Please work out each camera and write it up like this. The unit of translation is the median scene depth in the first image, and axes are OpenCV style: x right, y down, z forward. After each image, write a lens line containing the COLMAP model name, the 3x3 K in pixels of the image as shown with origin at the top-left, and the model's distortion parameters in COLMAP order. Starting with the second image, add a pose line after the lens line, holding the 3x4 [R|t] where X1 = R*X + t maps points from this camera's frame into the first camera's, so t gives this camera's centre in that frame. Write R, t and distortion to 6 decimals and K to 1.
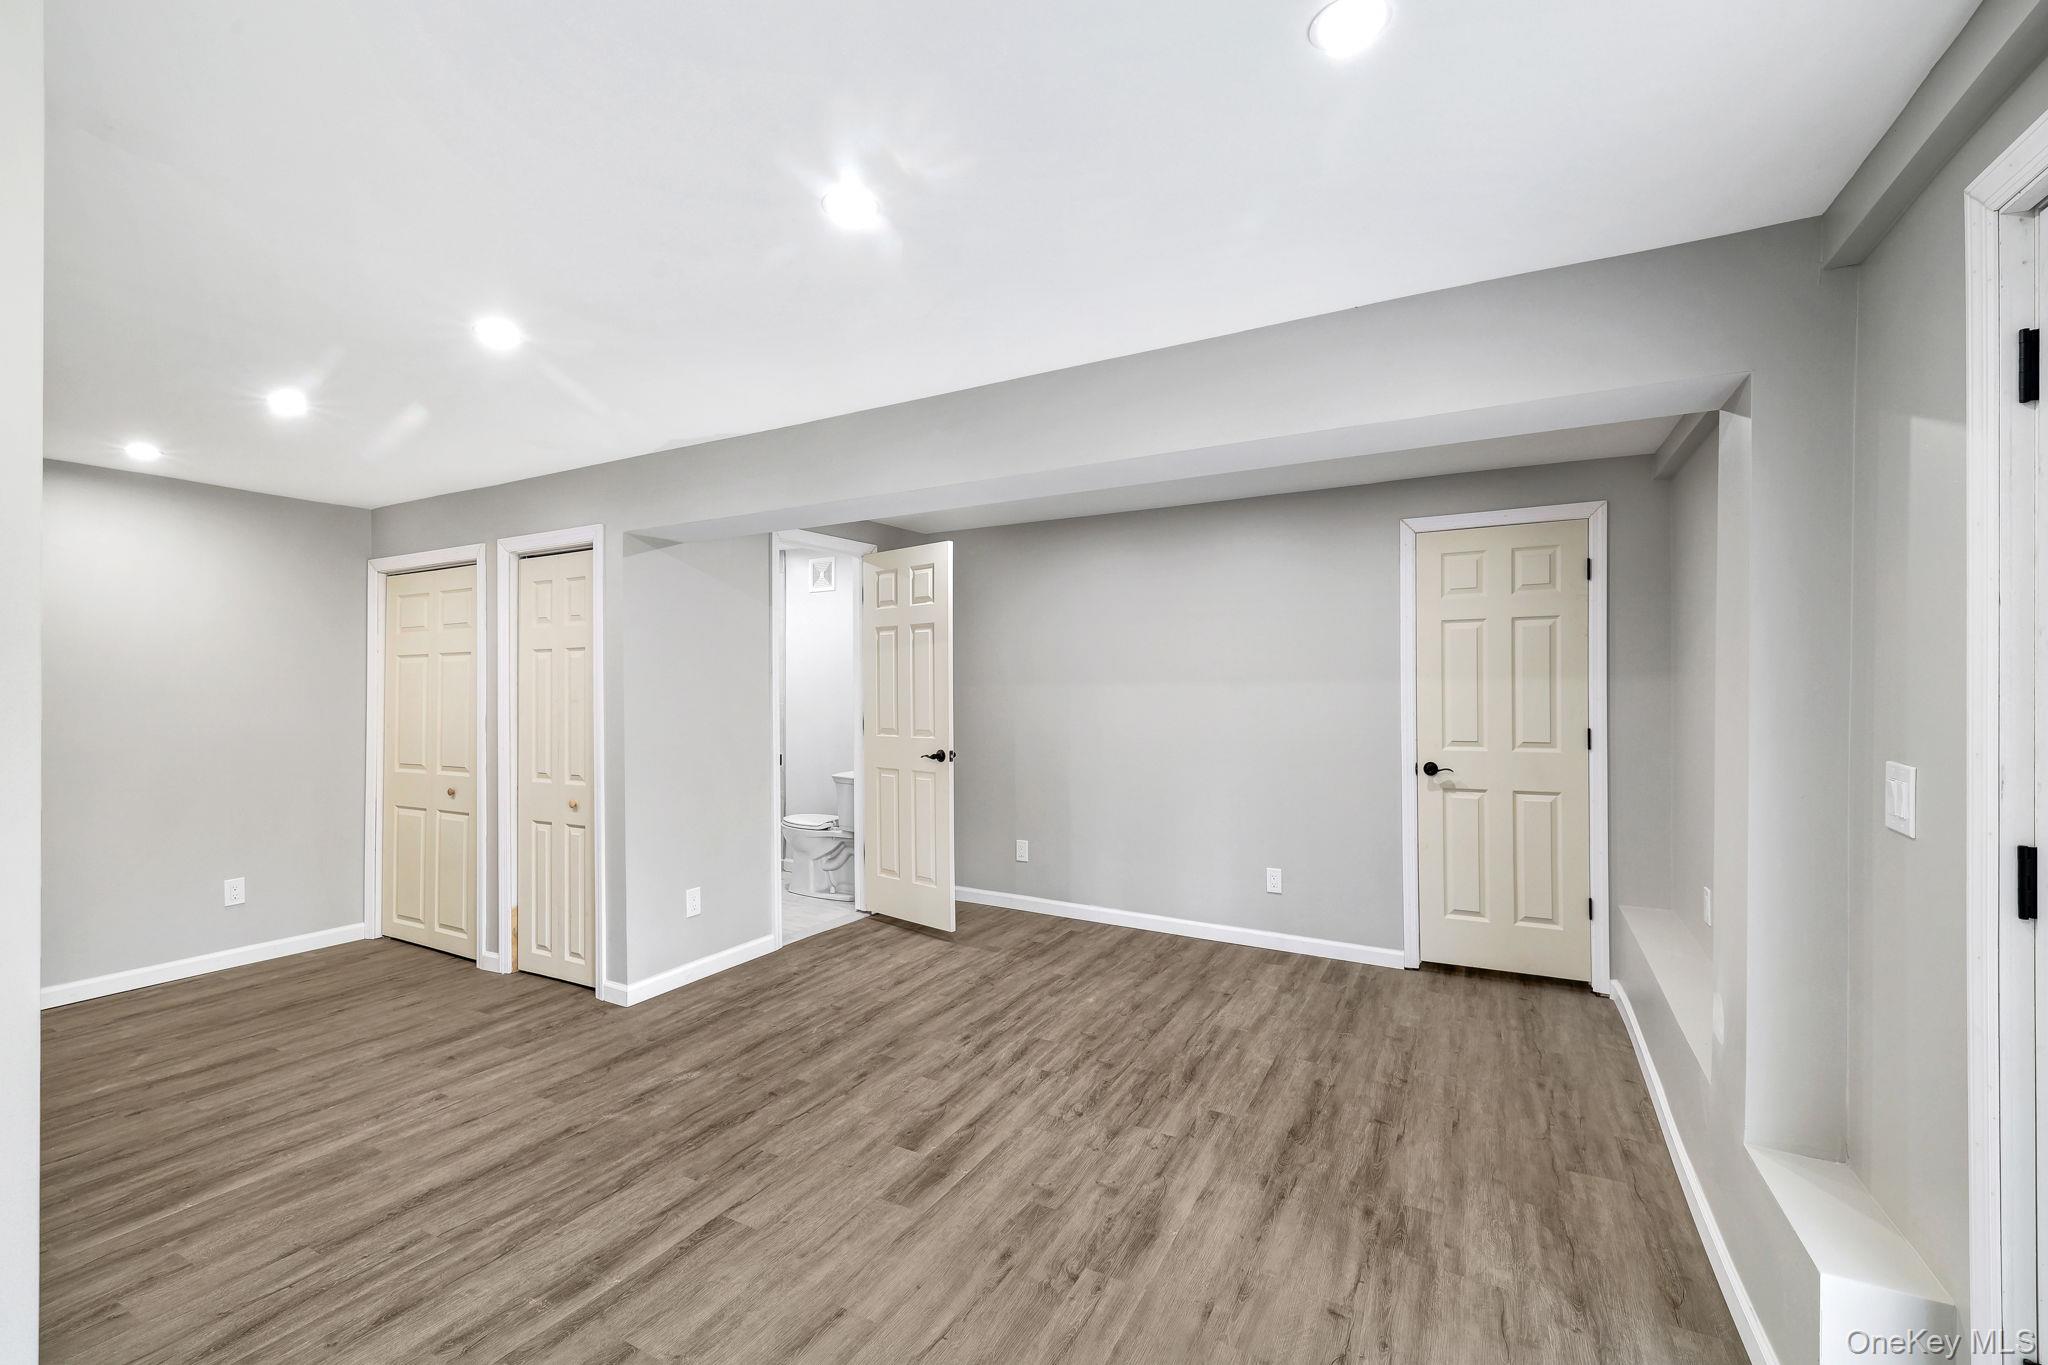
lens RADIAL K [[872.4, 0, 997.5], [0, 872.4, 689.2], [0, 0, 1]] dist [0.008915, 0.000824]
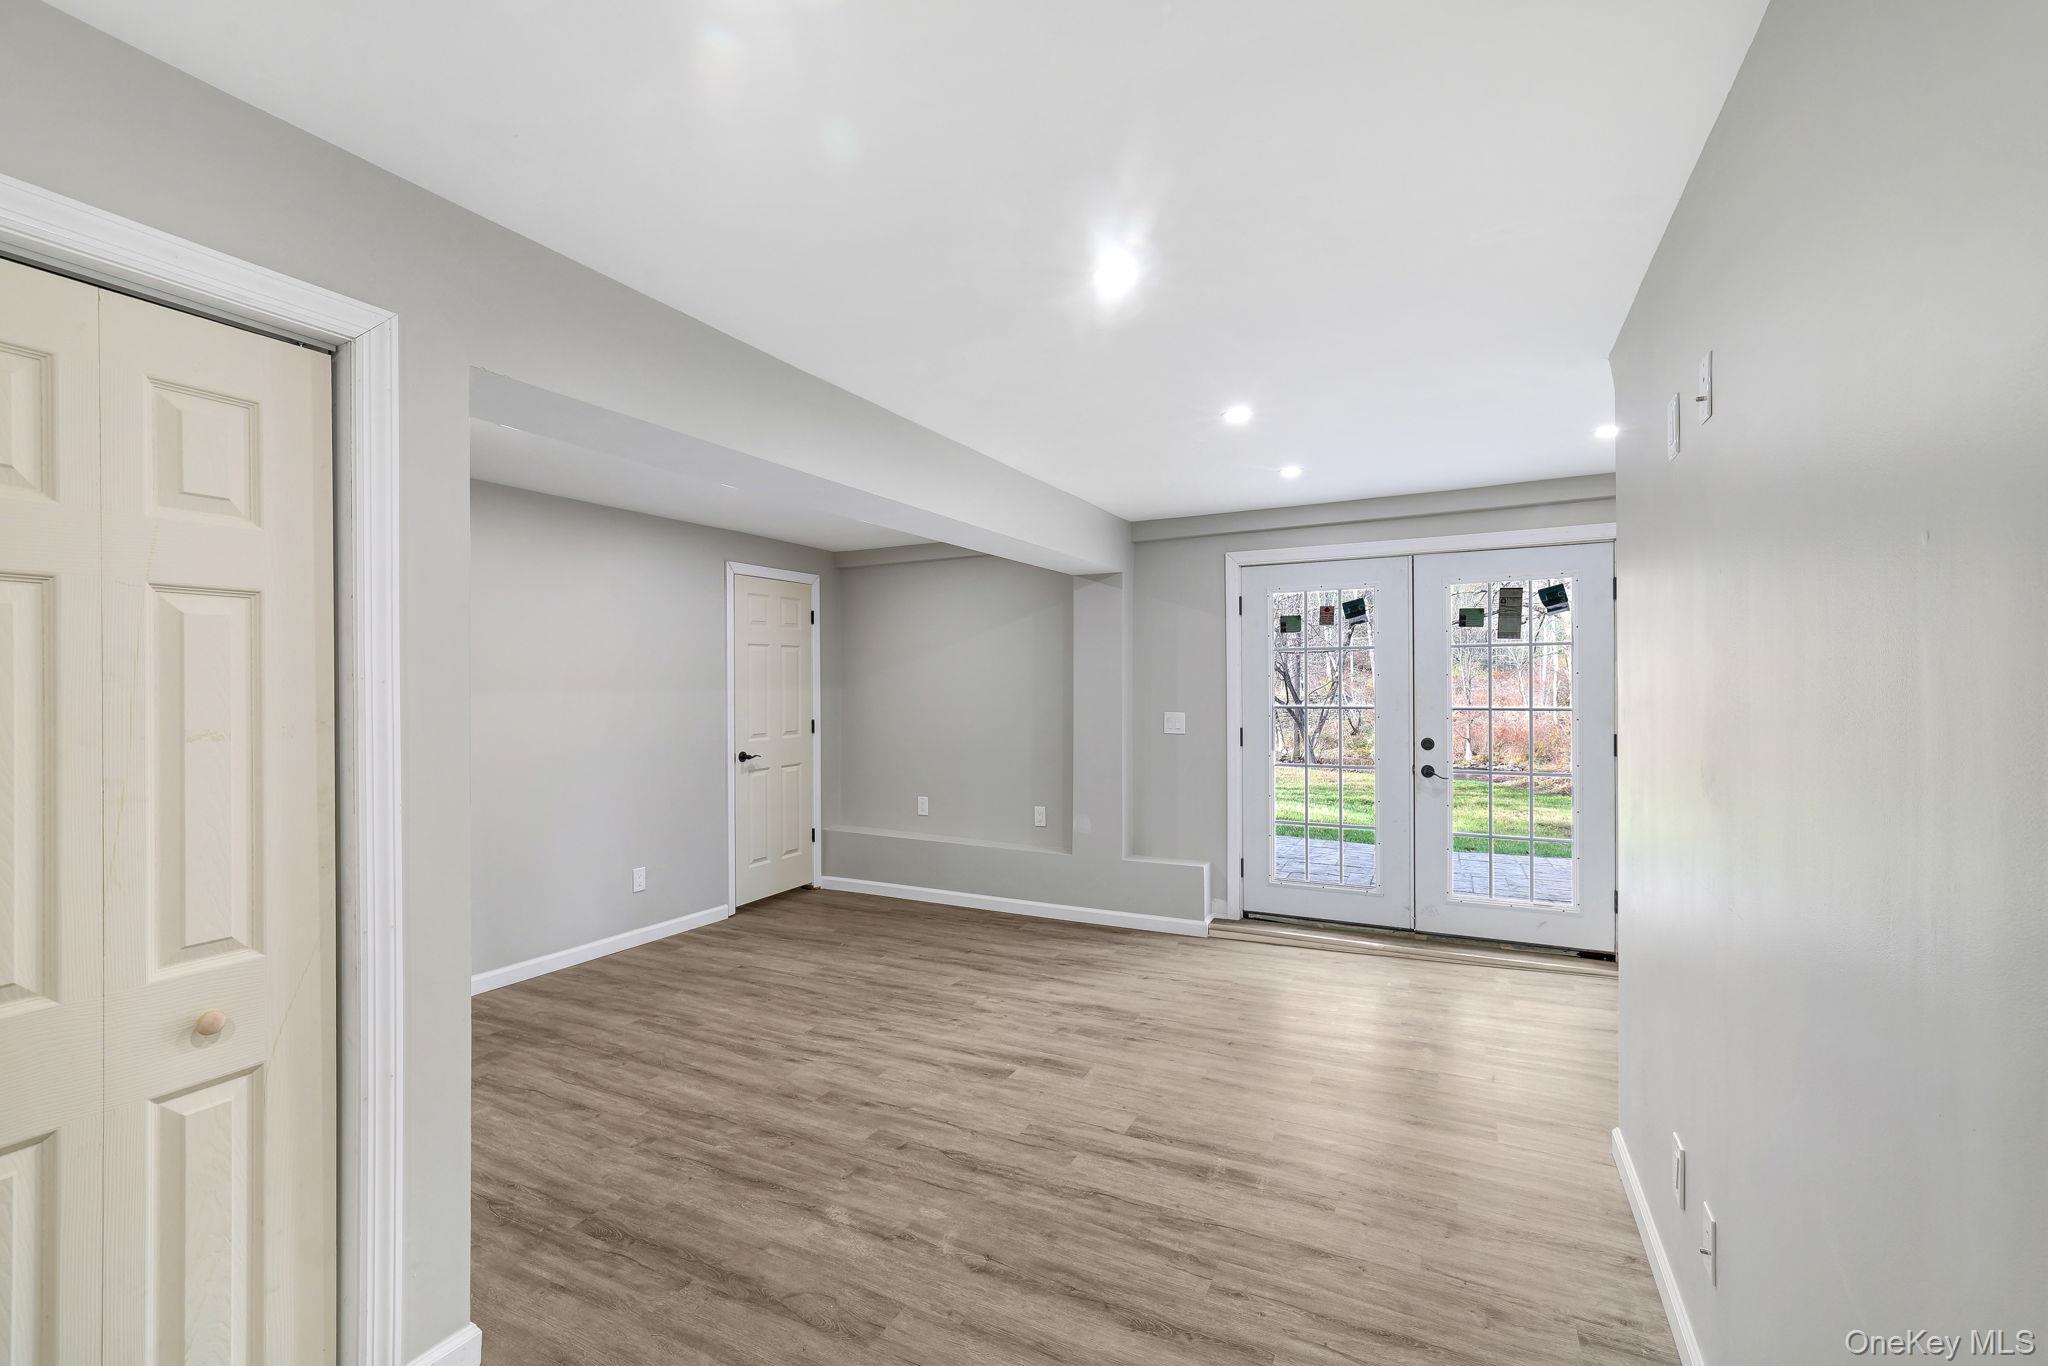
lens RADIAL K [[872.4, 0, 997.5], [0, 872.4, 689.7], [0, 0, 1]] dist [0.008915, 0.000824]
pose [[-0.023183, 0.002181, 0.999729, -1.010973], [0.012296, 0.999923, -0.001897, -0.001808], [-0.999656, 0.012249, -0.023208, 0.802946]]
